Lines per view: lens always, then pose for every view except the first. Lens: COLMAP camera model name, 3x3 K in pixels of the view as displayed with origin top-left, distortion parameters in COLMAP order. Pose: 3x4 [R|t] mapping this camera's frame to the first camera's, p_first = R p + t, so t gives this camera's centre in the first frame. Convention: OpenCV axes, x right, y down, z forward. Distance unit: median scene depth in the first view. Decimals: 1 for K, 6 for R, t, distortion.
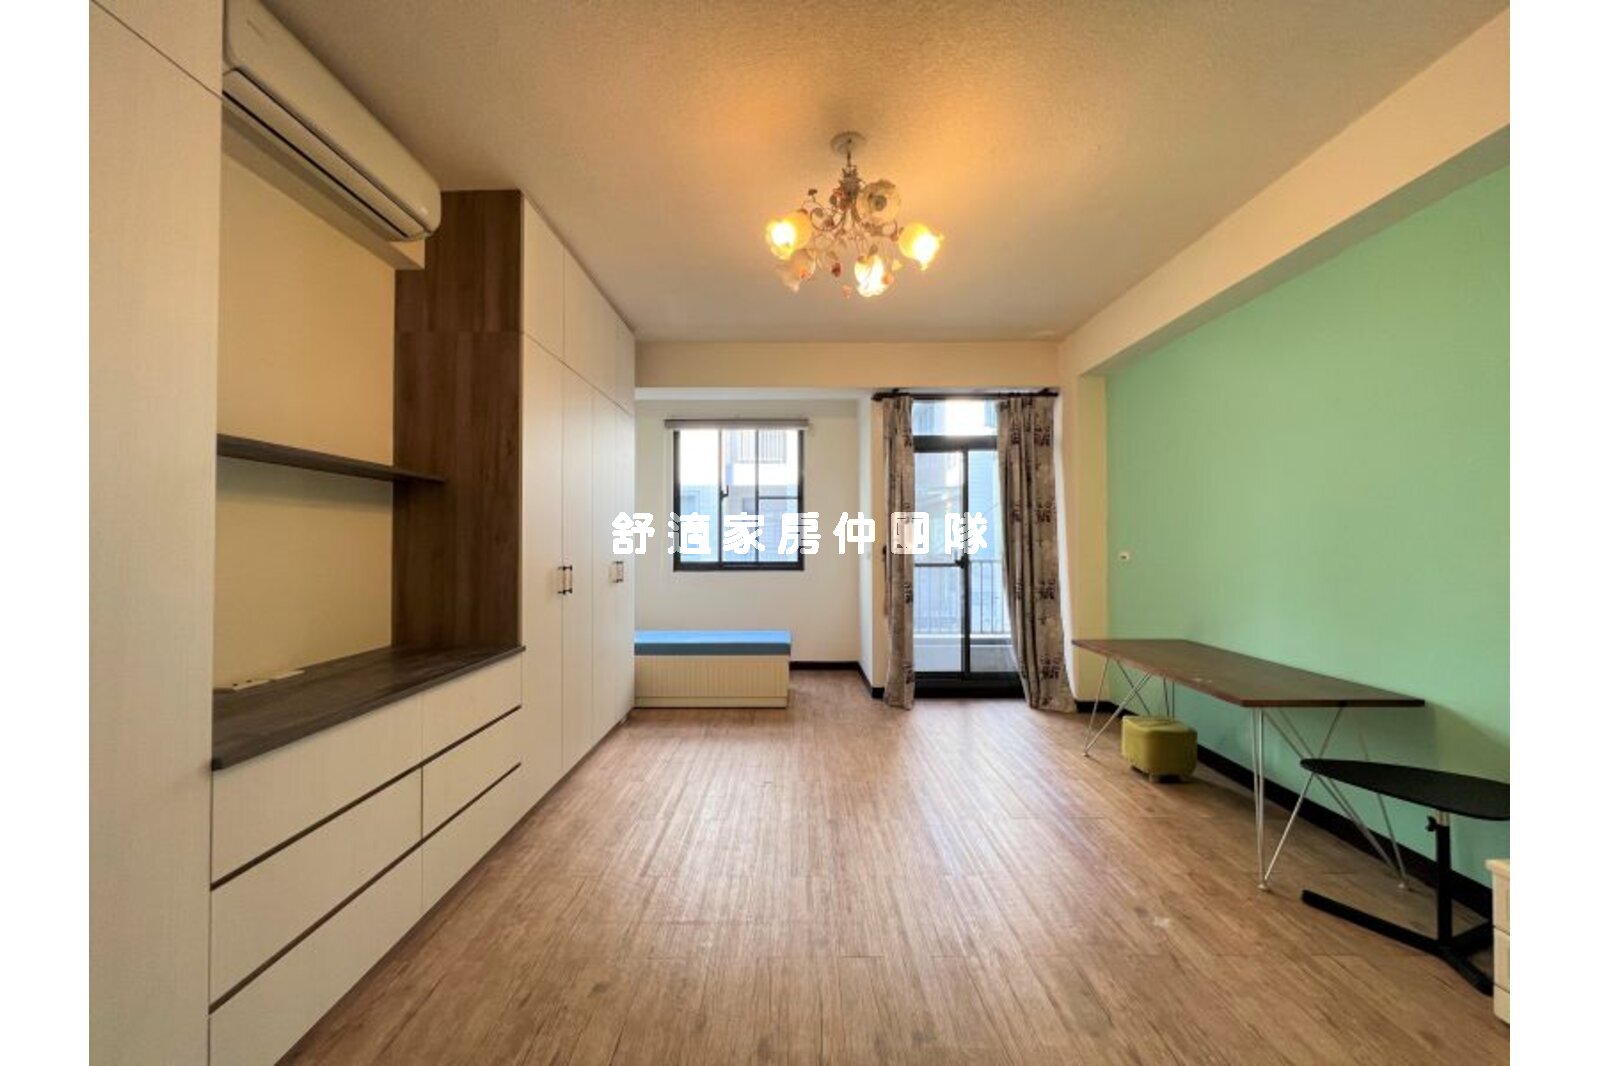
lens RADIAL K [[568.2, 0, 801.6], [0, 568.2, 532.4], [0, 0, 1]] dist [-0.001113, 0.000403]
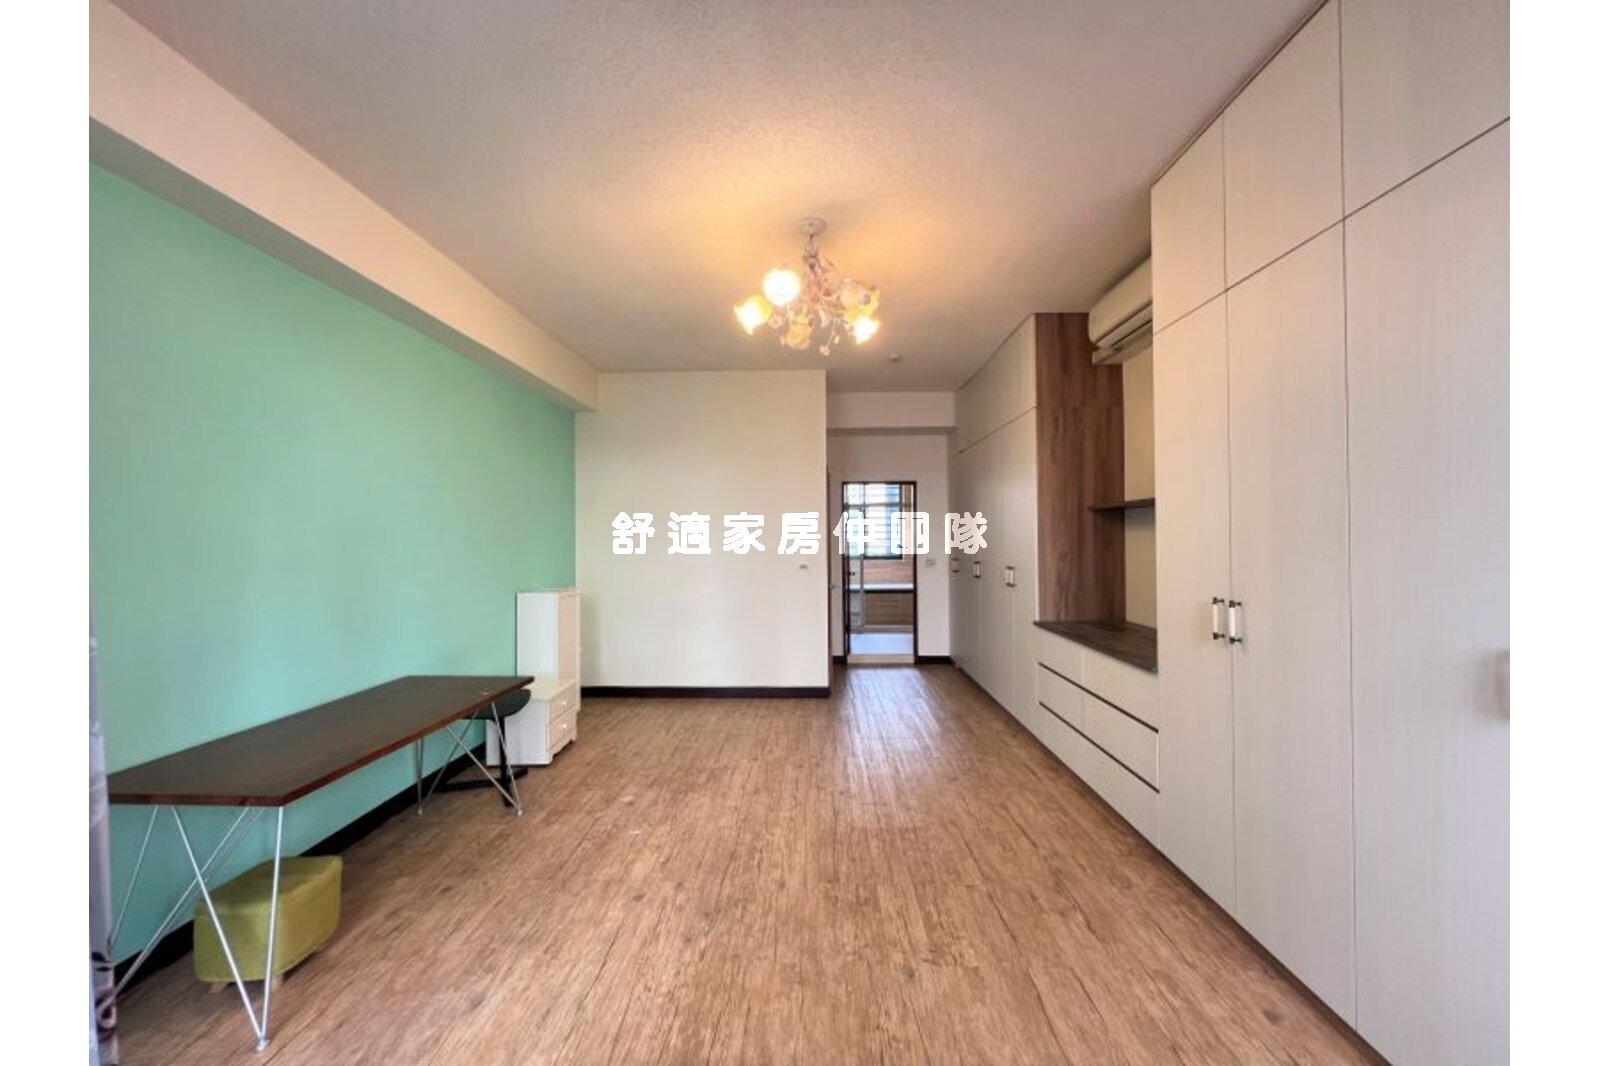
lens RADIAL K [[567.0, 0, 809.4], [0, 567.0, 539.6], [0, 0, 1]] dist [0.000418, 0.000075]
pose [[-0.999620, 0.011444, 0.025080, 0.035599], [0.011072, 0.999827, -0.014948, -0.003693], [-0.025246, -0.014665, -0.999574, 1.170725]]
